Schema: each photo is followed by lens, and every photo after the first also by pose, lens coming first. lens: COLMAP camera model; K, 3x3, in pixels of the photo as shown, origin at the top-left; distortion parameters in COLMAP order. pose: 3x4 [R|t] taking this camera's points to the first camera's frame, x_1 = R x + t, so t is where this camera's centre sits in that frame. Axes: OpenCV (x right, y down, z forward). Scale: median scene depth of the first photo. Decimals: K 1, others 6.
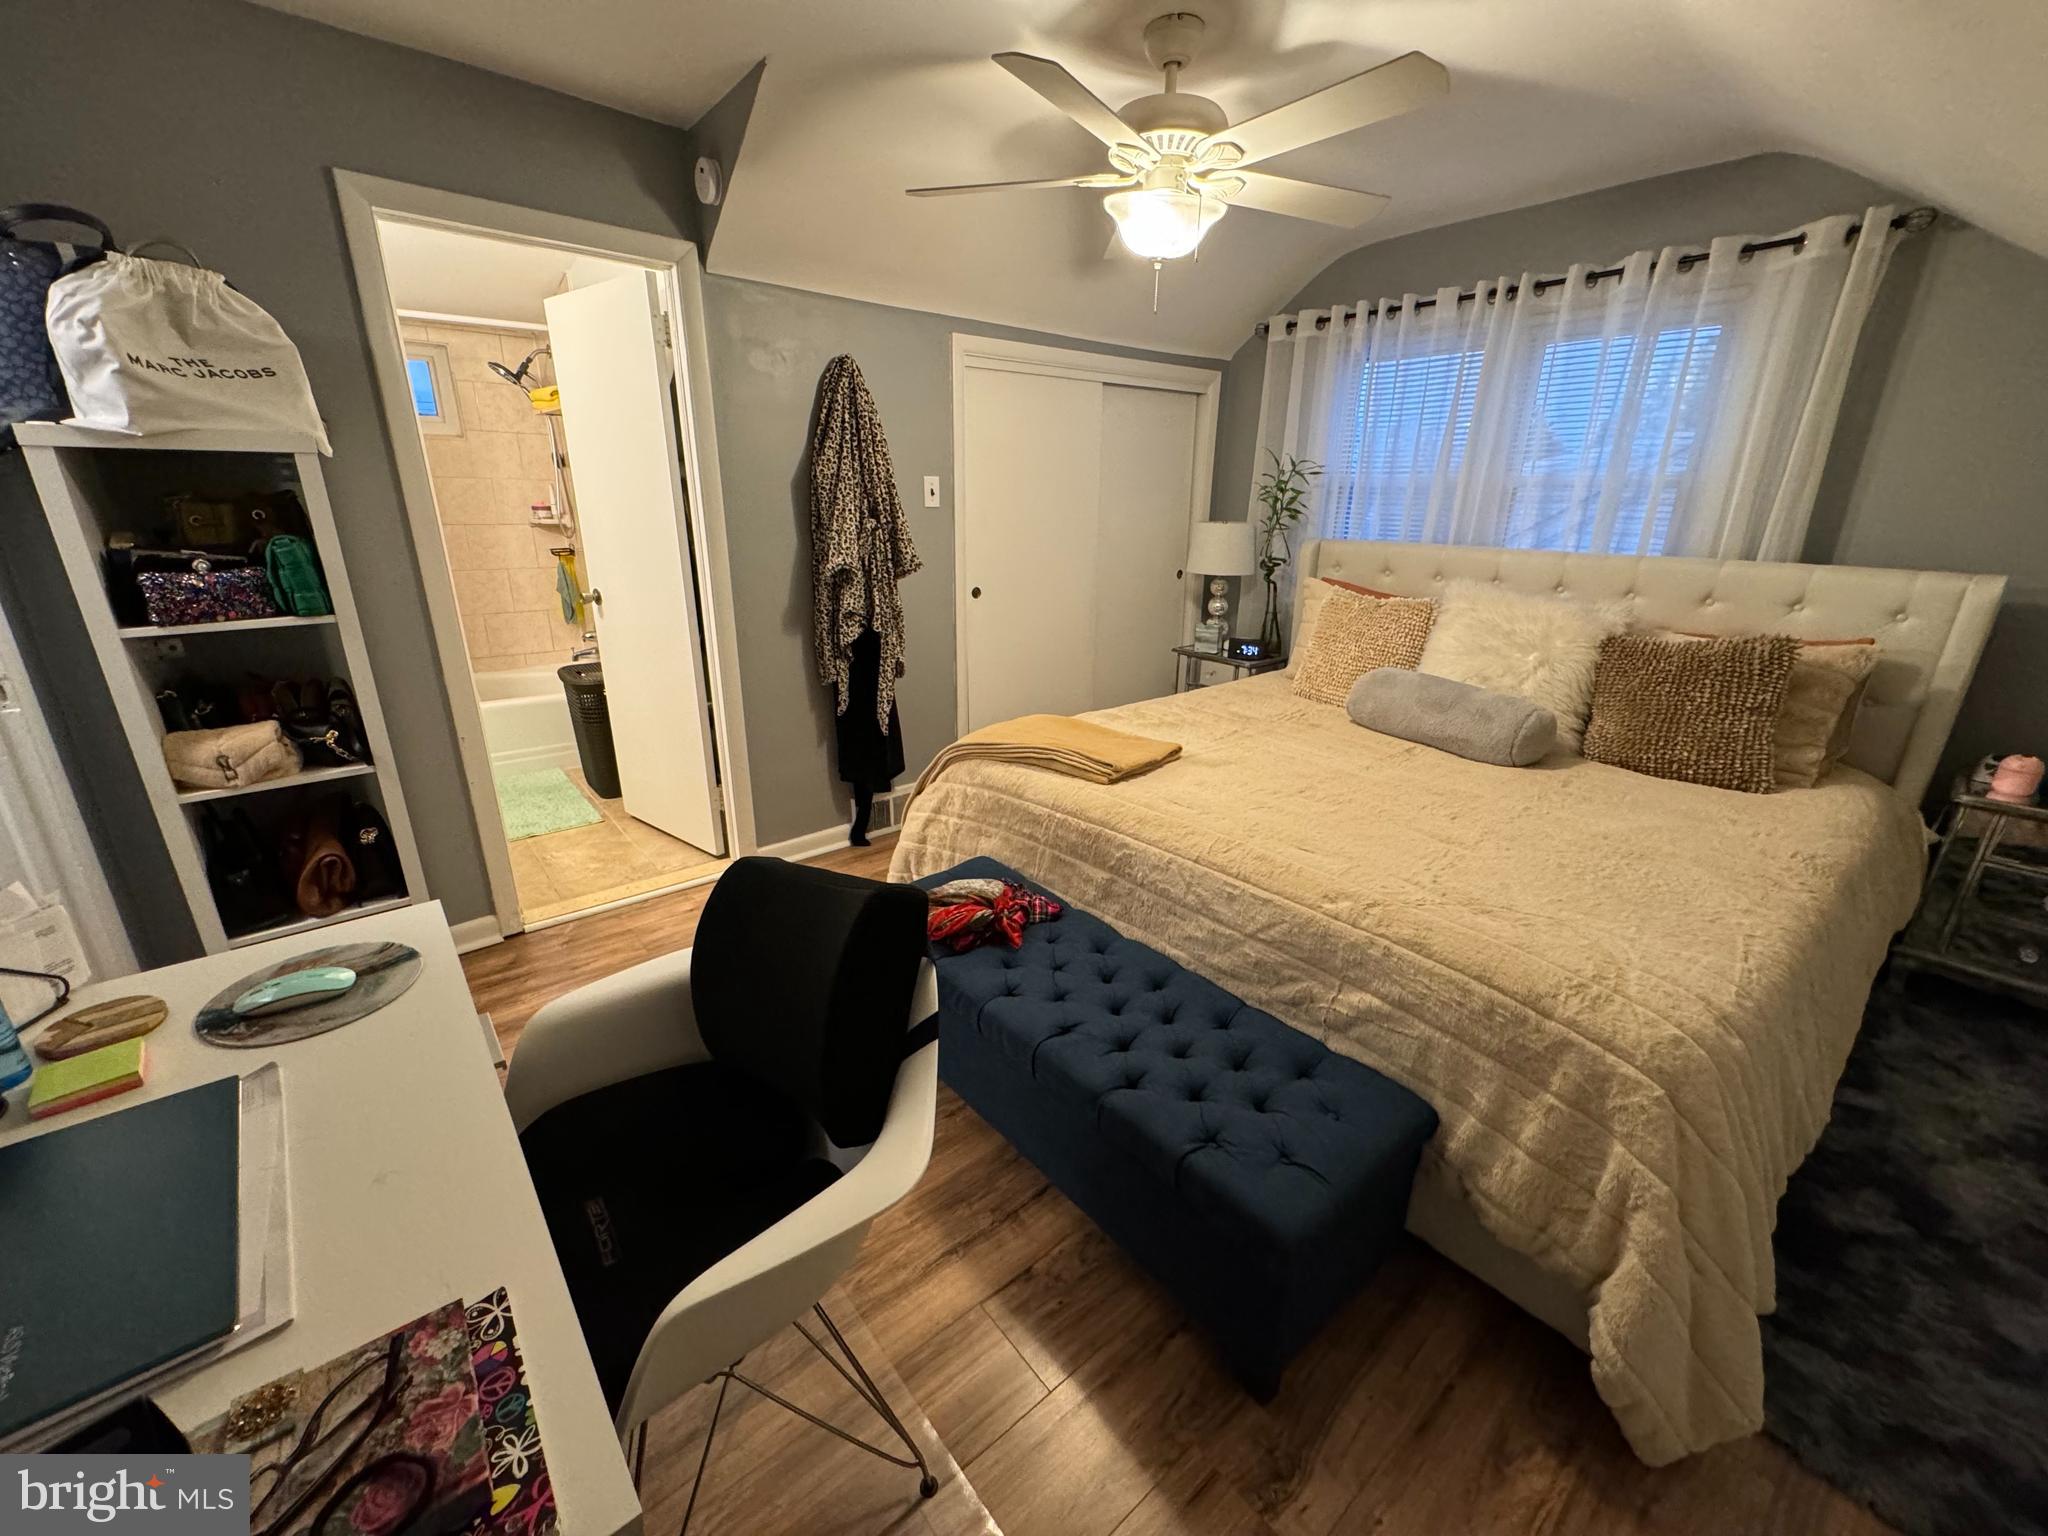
lens RADIAL K [[811.2, 0, 1024.0], [0, 811.2, 768.0], [0, 0, 1]] dist [-0.001854, -0.000099]
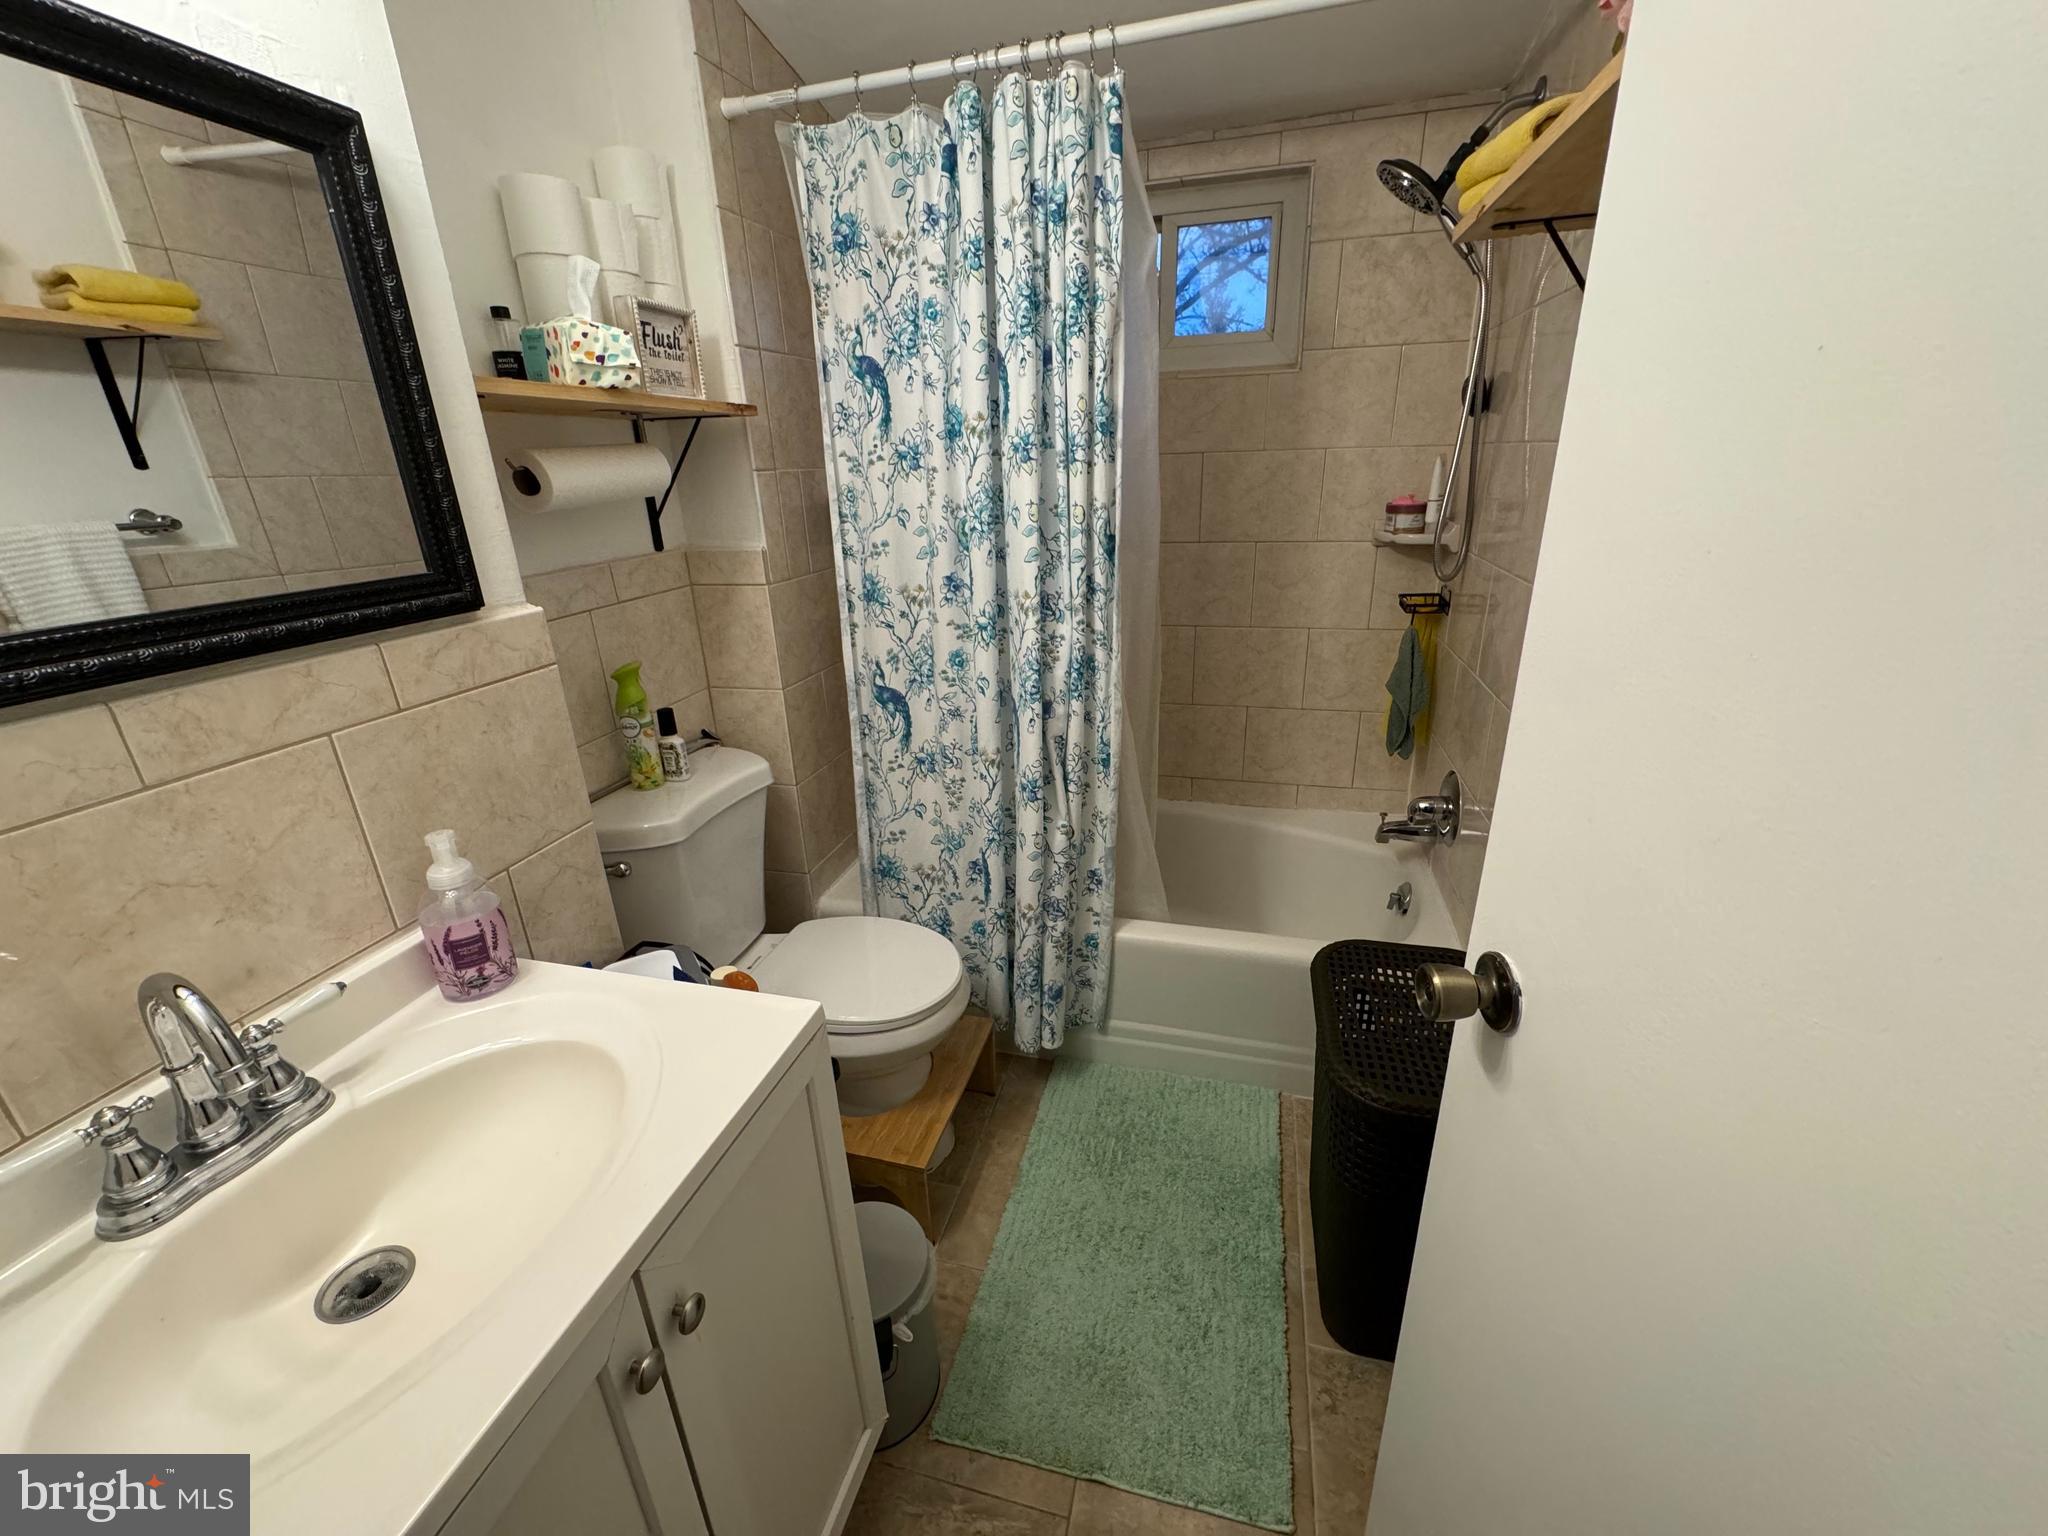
lens RADIAL K [[811.2, 0, 1024.0], [0, 811.2, 768.0], [0, 0, 1]] dist [-0.001854, -0.000099]
pose [[0.583359, 0.256601, -0.770616, -0.328706], [-0.217950, 0.963441, 0.155820, -0.202552], [0.782426, 0.077057, 0.617958, 0.555877]]
